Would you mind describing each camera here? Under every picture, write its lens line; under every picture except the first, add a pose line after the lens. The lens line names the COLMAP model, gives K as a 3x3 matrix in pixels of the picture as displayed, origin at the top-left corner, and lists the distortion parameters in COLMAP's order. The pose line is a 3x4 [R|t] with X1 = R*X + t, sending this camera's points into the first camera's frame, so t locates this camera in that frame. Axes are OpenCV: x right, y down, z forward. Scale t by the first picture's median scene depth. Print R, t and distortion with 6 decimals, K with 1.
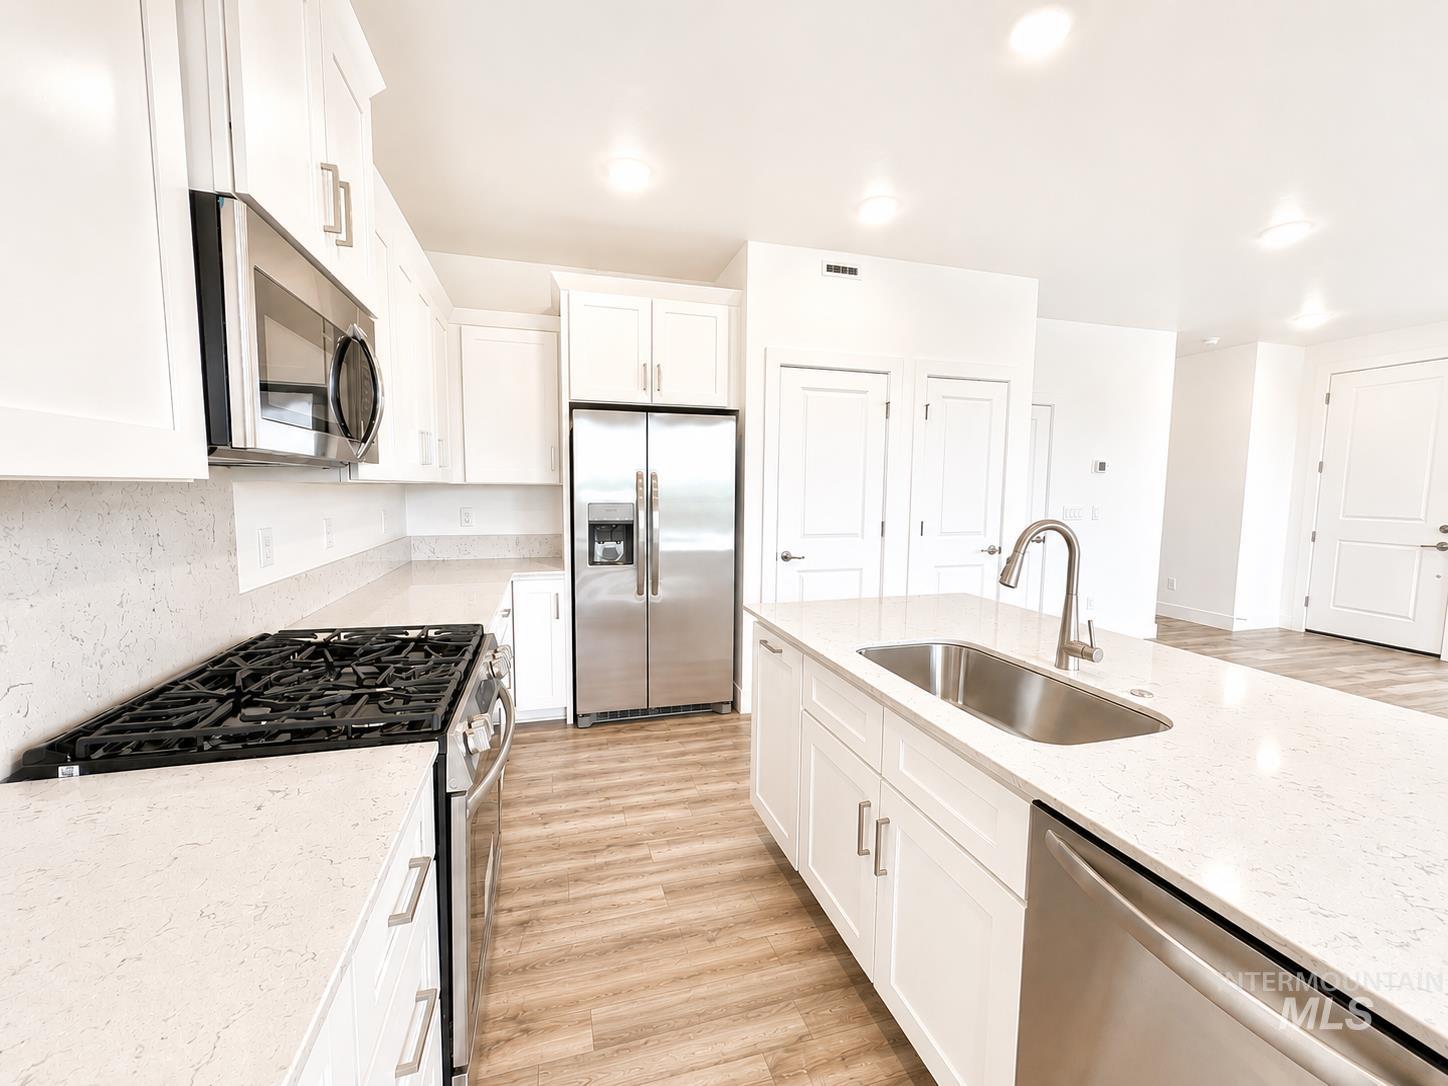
lens RADIAL K [[586.8, 0, 712.6], [0, 586.8, 540.0], [0, 0, 1]] dist [0.000596, 0.000081]
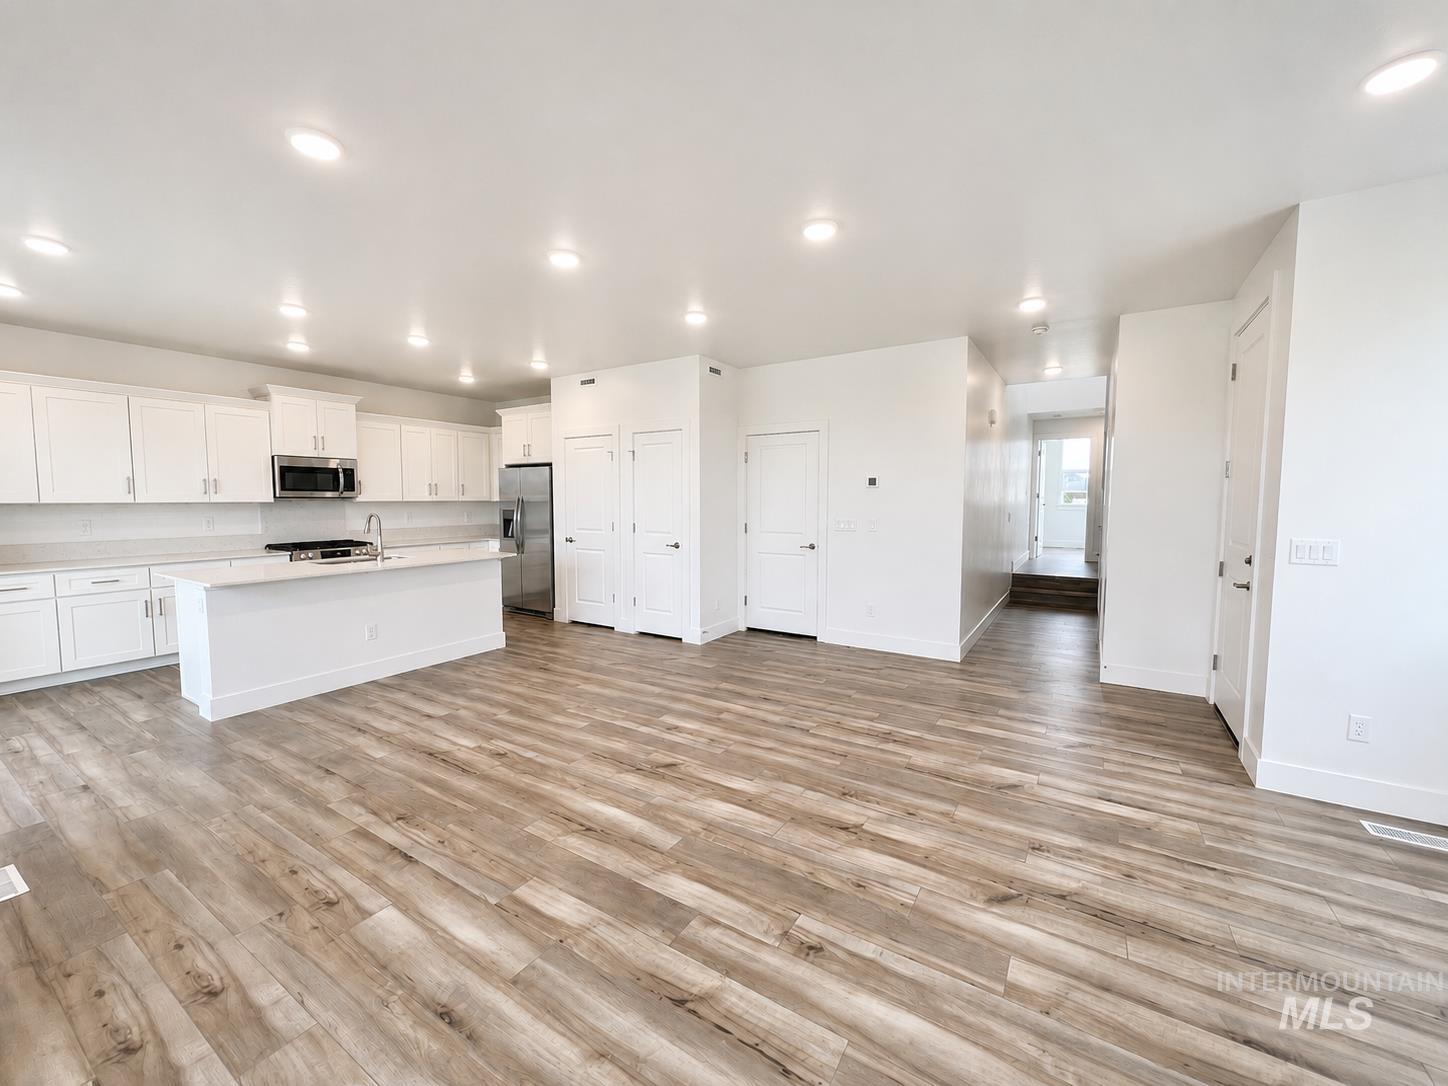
lens RADIAL K [[586.8, 0, 712.6], [0, 586.8, 540.0], [0, 0, 1]] dist [0.000596, 0.000081]
pose [[0.662273, 0.042974, -0.748029, 1.843120], [-0.066013, 0.997818, -0.001121, 0.004495], [0.746349, 0.050122, 0.663665, 0.106995]]
